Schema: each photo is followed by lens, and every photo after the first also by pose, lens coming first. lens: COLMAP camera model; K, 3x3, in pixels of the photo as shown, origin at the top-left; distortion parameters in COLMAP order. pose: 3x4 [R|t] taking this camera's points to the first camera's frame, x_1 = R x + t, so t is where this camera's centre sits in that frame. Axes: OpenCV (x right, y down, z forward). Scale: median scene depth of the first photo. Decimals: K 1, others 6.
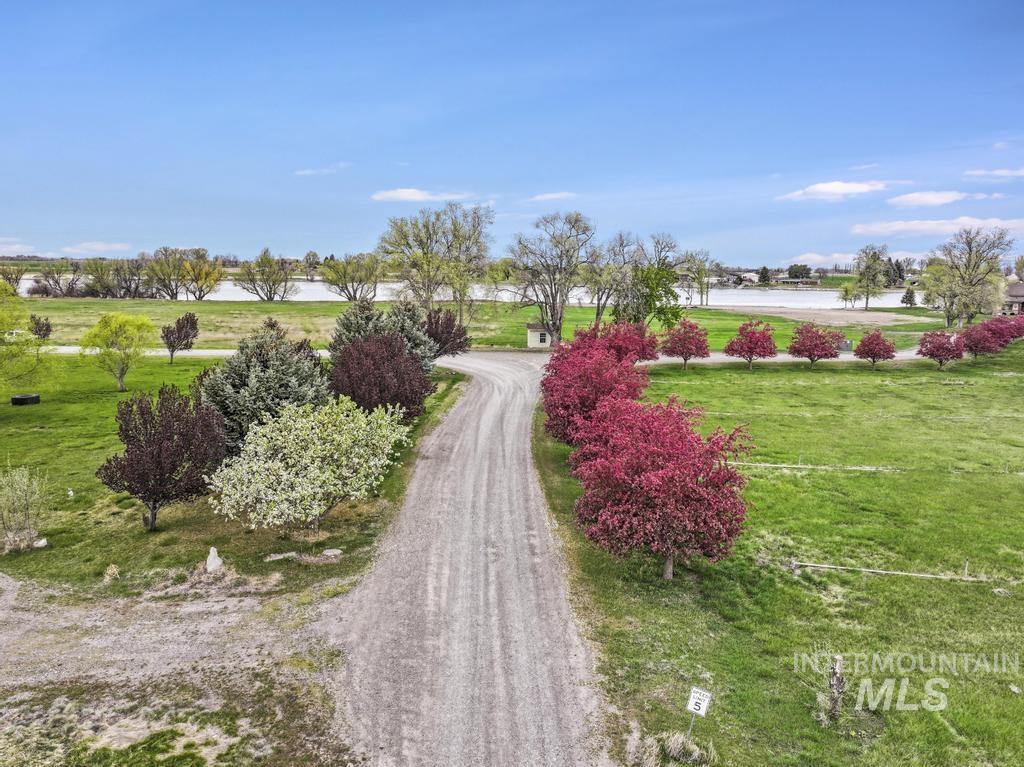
lens RADIAL K [[721.8, 0, 513.5], [0, 721.8, 380.0], [0, 0, 1]] dist [-0.004501, 0.018839]
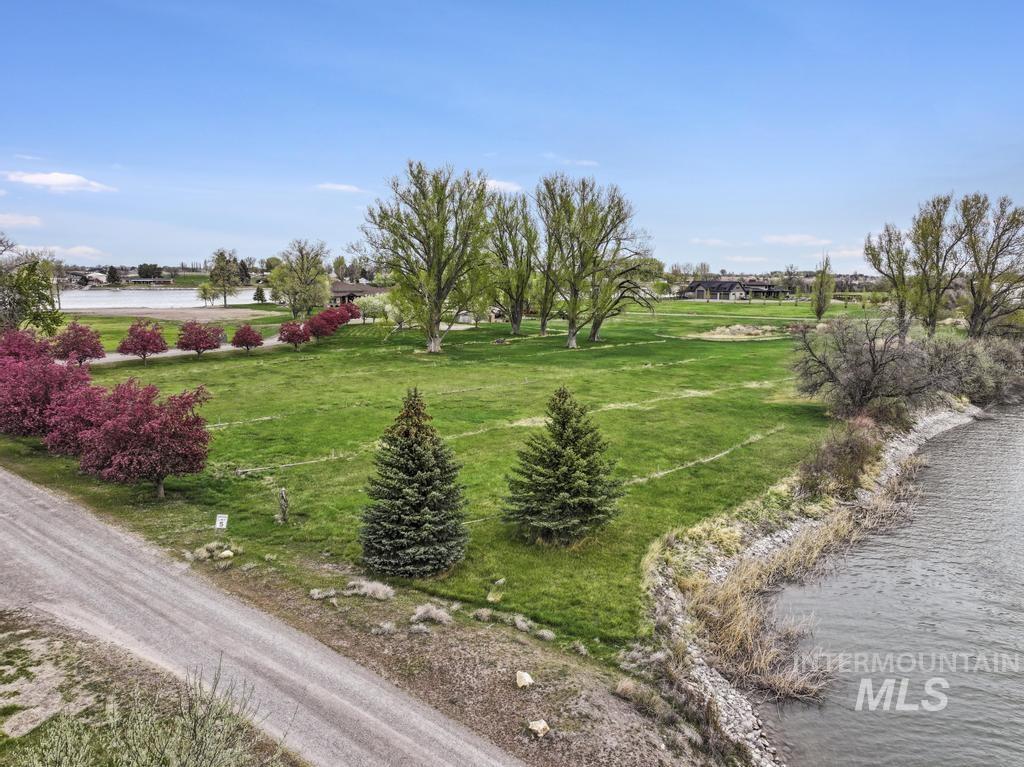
lens RADIAL K [[725.6, 0, 512.9], [0, 725.6, 379.2], [0, 0, 1]] dist [0.004291, 0.008276]
pose [[0.667789, -0.113876, 0.735588, -0.106287], [0.113078, 0.992278, 0.050959, 0.012252], [-0.735711, 0.049149, 0.675510, -0.154750]]
